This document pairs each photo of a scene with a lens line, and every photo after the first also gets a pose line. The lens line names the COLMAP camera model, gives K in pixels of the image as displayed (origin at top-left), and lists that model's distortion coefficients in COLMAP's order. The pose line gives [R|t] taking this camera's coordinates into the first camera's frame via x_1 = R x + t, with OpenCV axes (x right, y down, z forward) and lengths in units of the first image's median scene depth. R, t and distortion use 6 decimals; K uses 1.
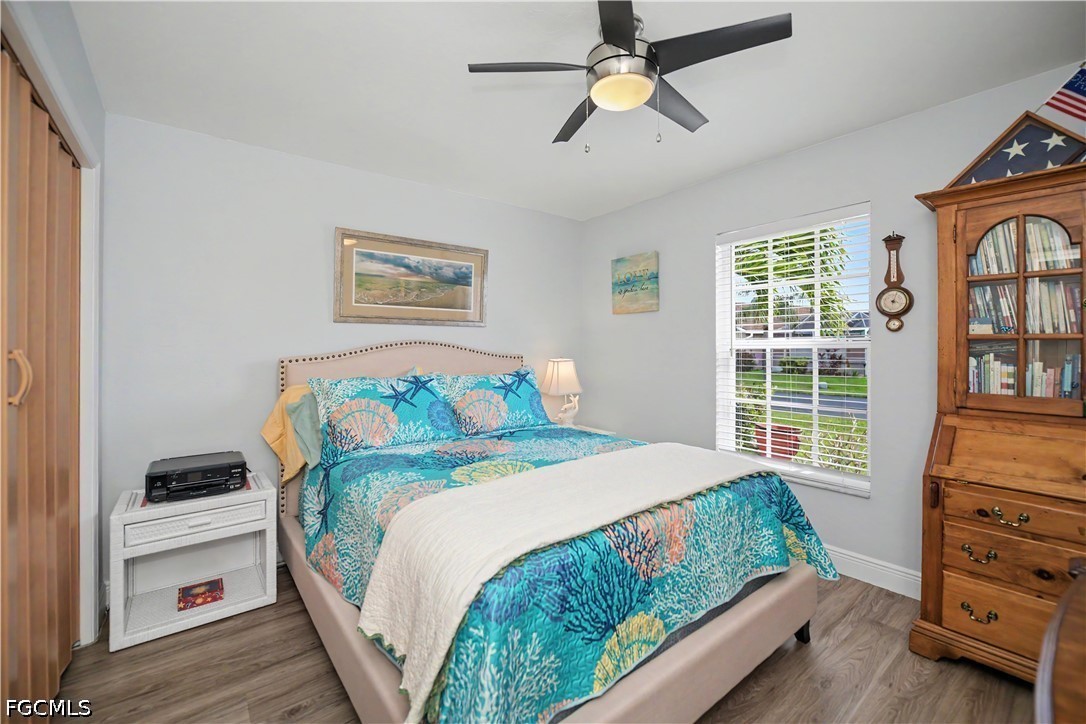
lens RADIAL K [[450.2, 0, 537.5], [0, 450.2, 344.3], [0, 0, 1]] dist [-0.022082, -0.000189]
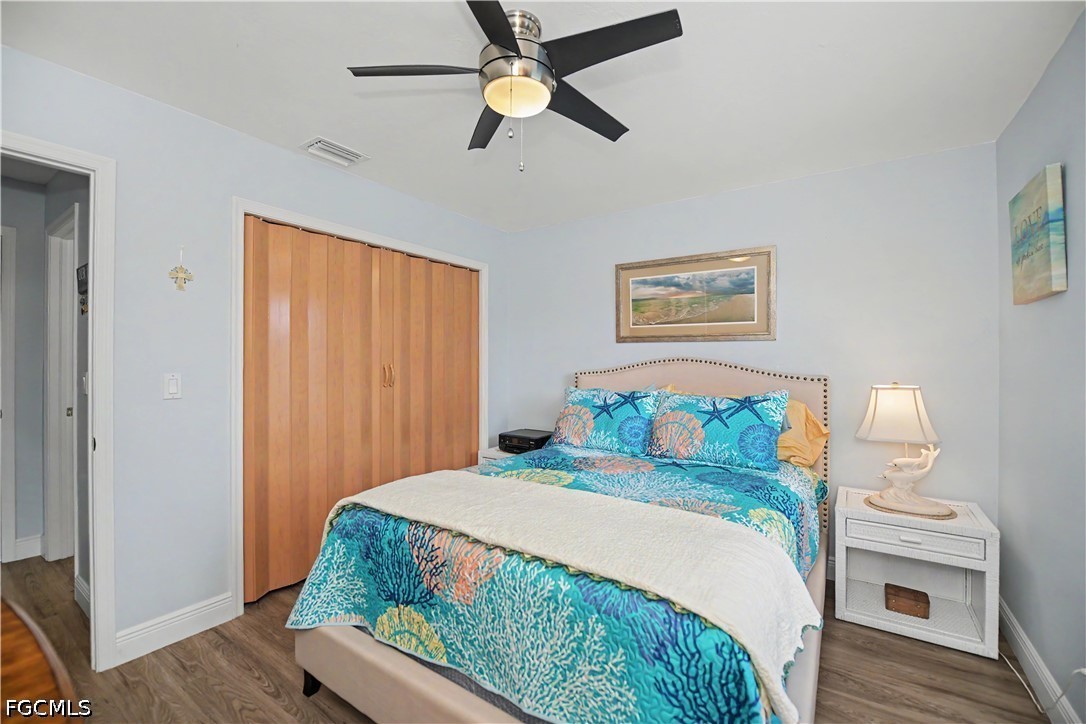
lens RADIAL K [[440.0, 0, 546.8], [0, 440.0, 356.9], [0, 0, 1]] dist [-0.024728, -0.000573]
pose [[0.335628, -0.001034, -0.941994, 1.204891], [0.001113, 0.999999, -0.000701, -0.020628], [0.941994, -0.000813, 0.335629, 0.844775]]
